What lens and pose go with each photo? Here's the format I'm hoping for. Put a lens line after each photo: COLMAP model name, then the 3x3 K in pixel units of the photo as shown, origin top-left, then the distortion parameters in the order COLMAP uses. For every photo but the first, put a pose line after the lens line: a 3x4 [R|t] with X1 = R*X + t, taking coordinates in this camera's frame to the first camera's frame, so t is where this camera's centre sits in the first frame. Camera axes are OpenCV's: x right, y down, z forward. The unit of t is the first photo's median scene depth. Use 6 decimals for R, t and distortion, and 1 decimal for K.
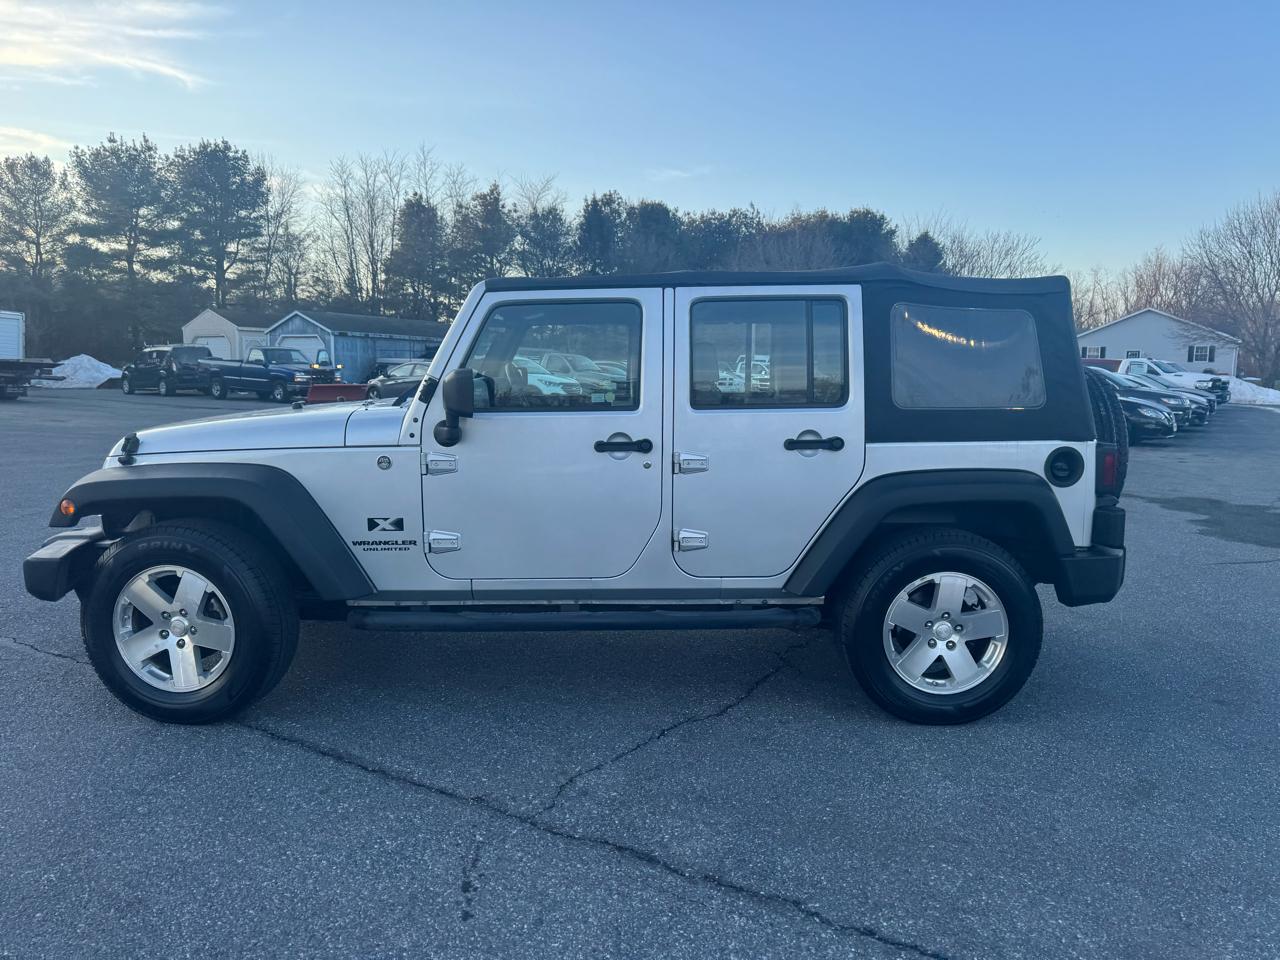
lens RADIAL K [[894.9, 0, 650.4], [0, 894.9, 480.0], [0, 0, 1]] dist [0.041758, -0.050226]
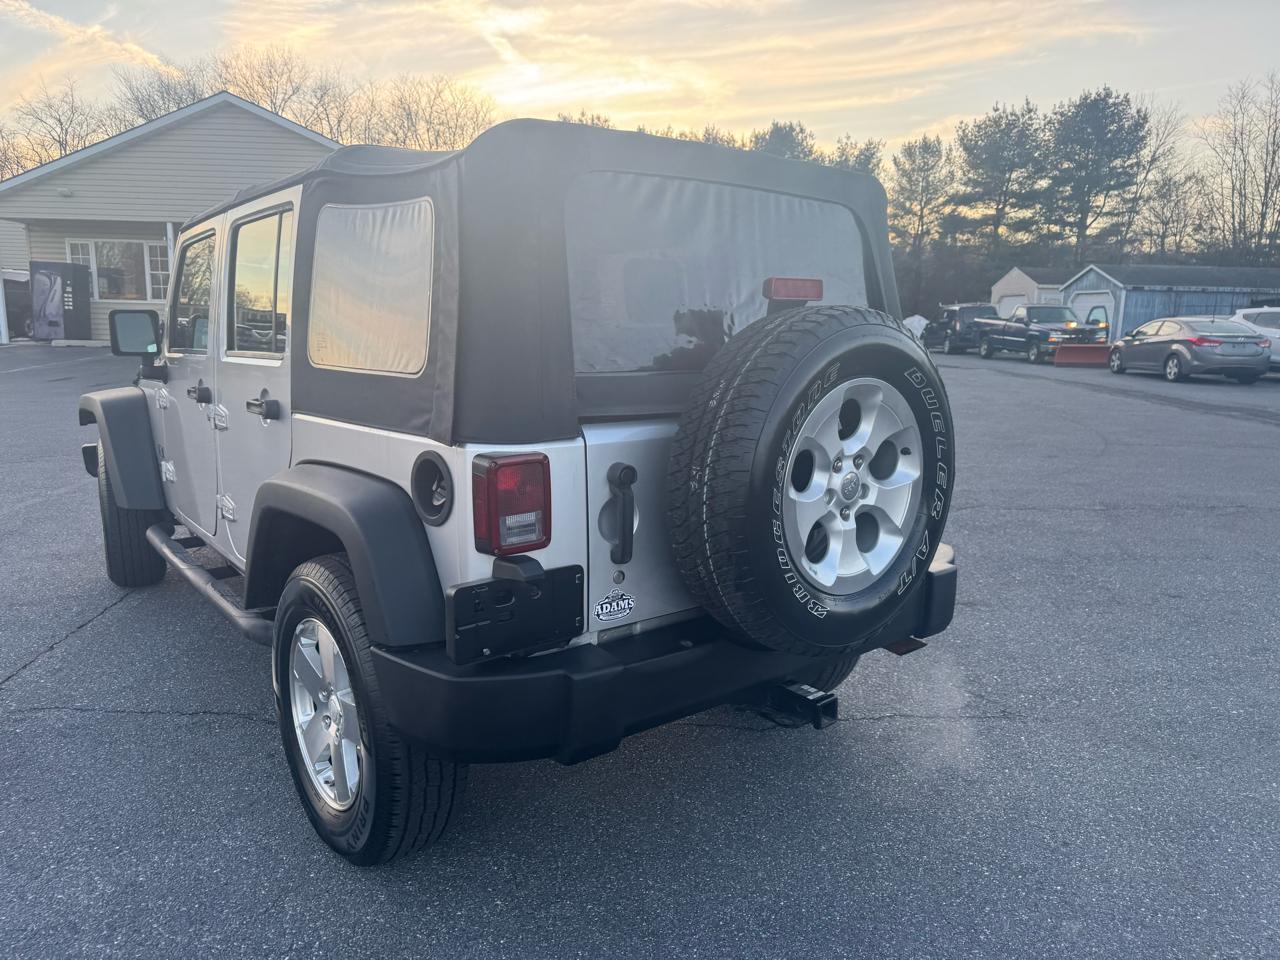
lens RADIAL K [[898.4, 0, 634.6], [0, 898.4, 474.9], [0, 0, 1]] dist [0.051870, -0.056985]
pose [[0.596814, 0.133529, -0.791191, 0.093101], [-0.104498, 0.990592, 0.088356, -0.008059], [0.795546, 0.029946, 0.605152, 0.074581]]
